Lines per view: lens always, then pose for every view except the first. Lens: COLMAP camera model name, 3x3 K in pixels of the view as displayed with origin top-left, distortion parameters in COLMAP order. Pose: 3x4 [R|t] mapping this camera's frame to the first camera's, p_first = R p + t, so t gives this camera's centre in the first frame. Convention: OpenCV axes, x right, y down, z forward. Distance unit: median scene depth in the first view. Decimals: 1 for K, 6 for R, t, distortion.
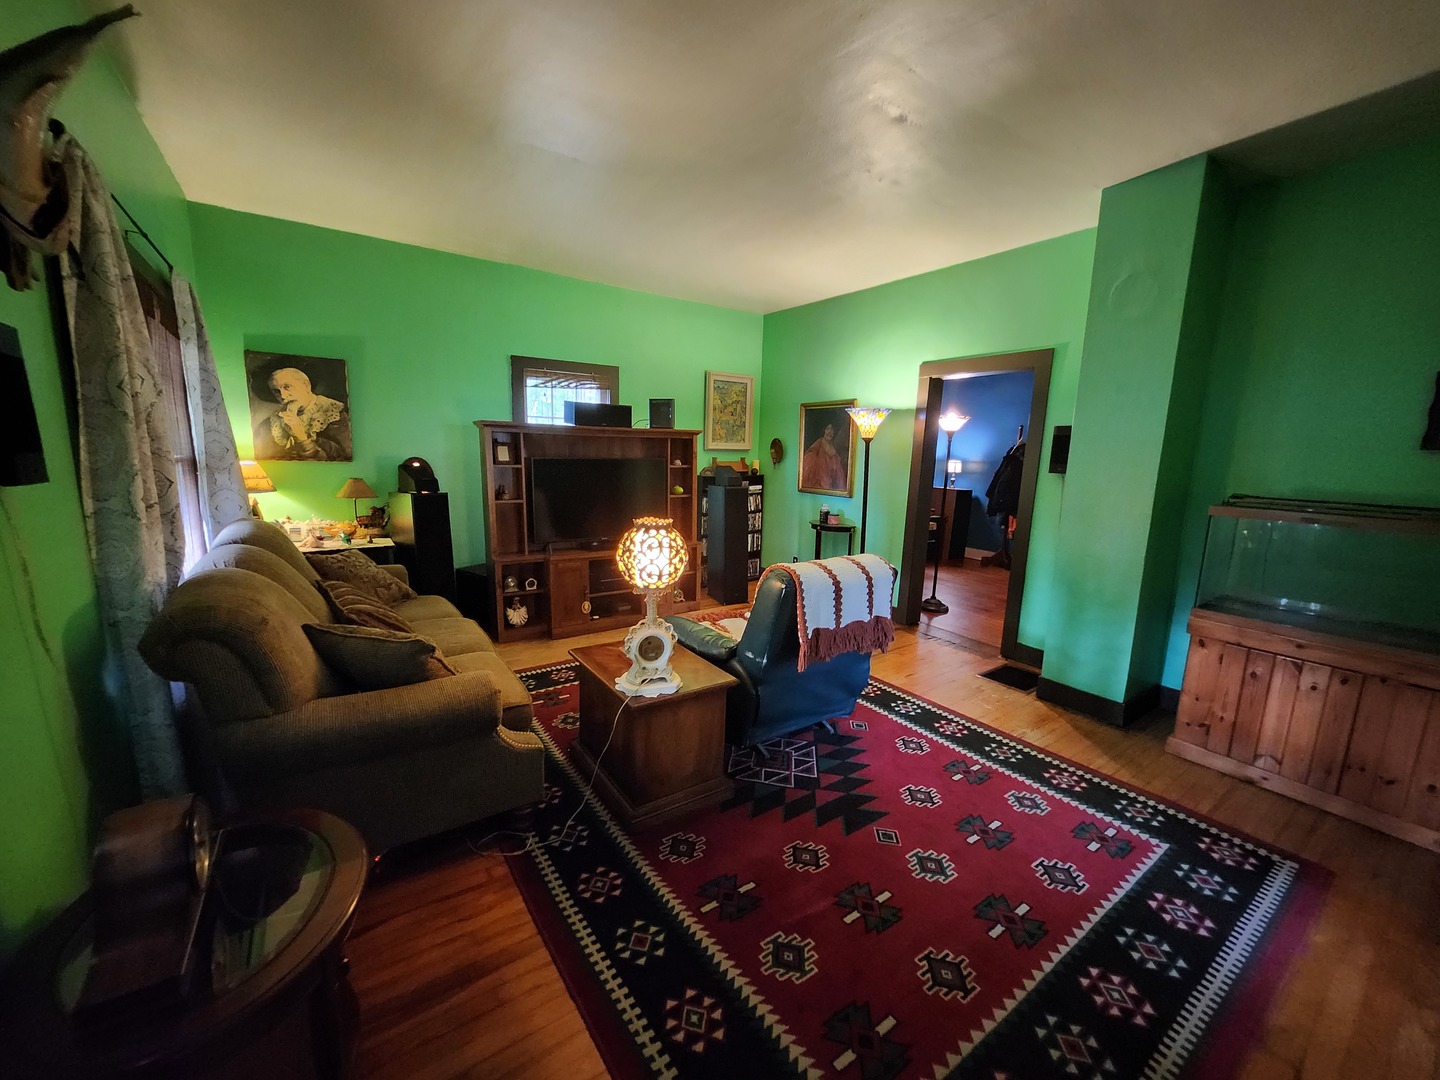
lens RADIAL K [[567.5, 0, 728.1], [0, 567.5, 543.7], [0, 0, 1]] dist [0.000618, 0.000225]
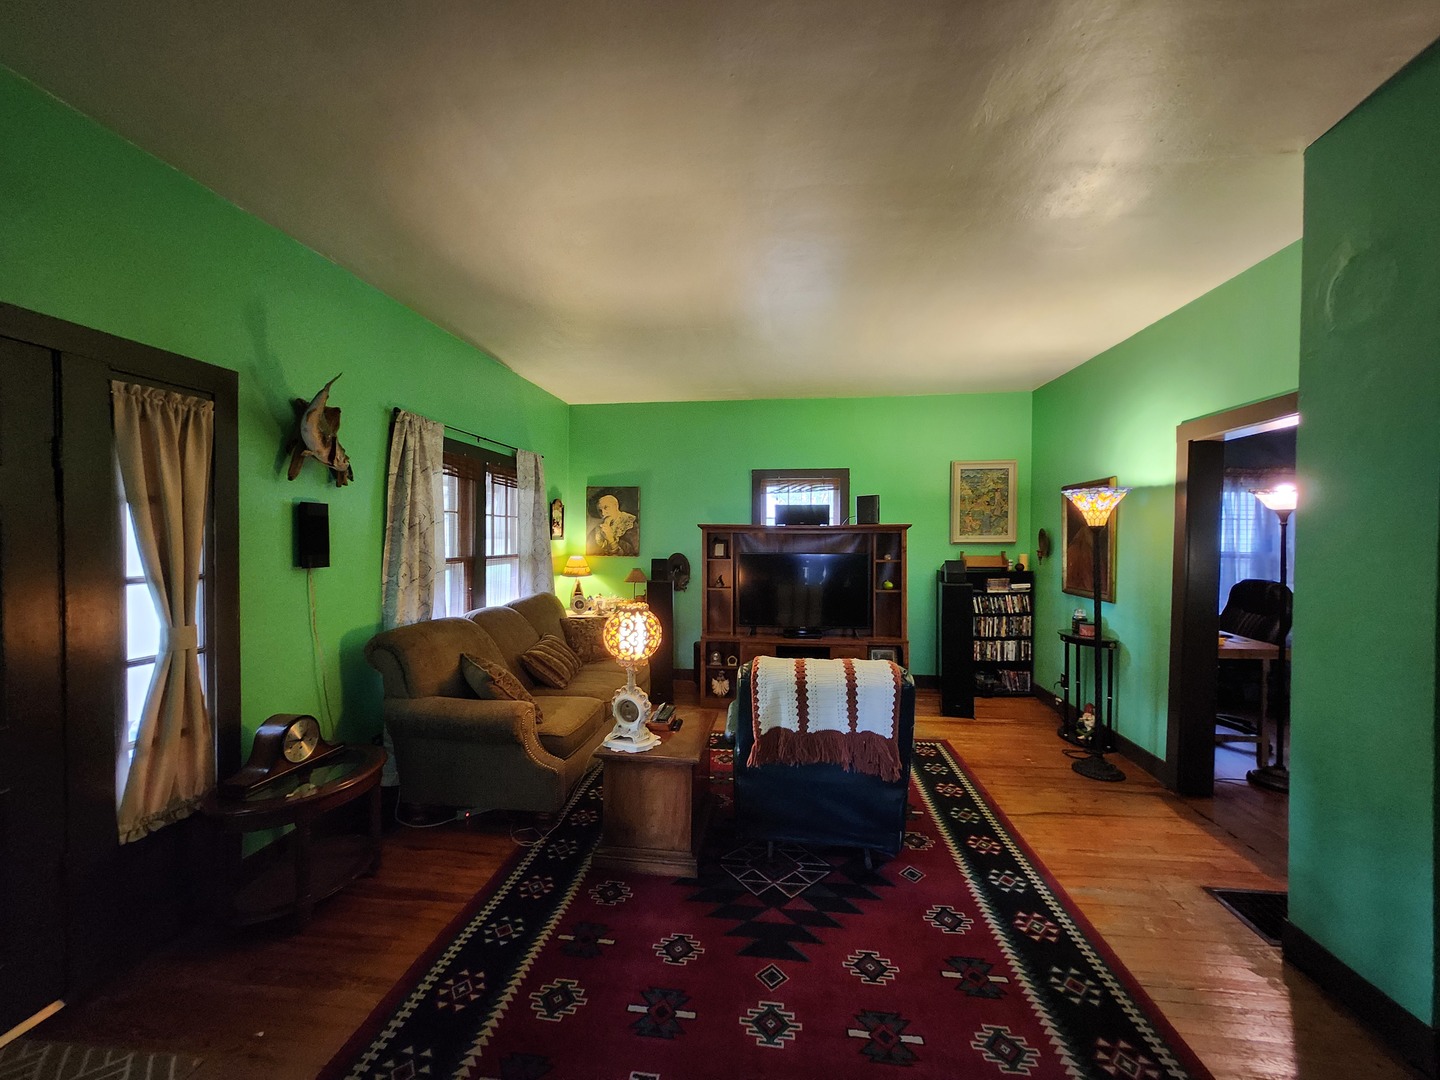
lens RADIAL K [[567.5, 0, 719.2], [0, 567.5, 543.2], [0, 0, 1]] dist [0.000618, 0.000225]
pose [[0.743059, -0.015531, -0.669046, 0.452986], [-0.094264, 0.987334, -0.127612, -0.017647], [0.662554, 0.157891, 0.732183, 0.104522]]
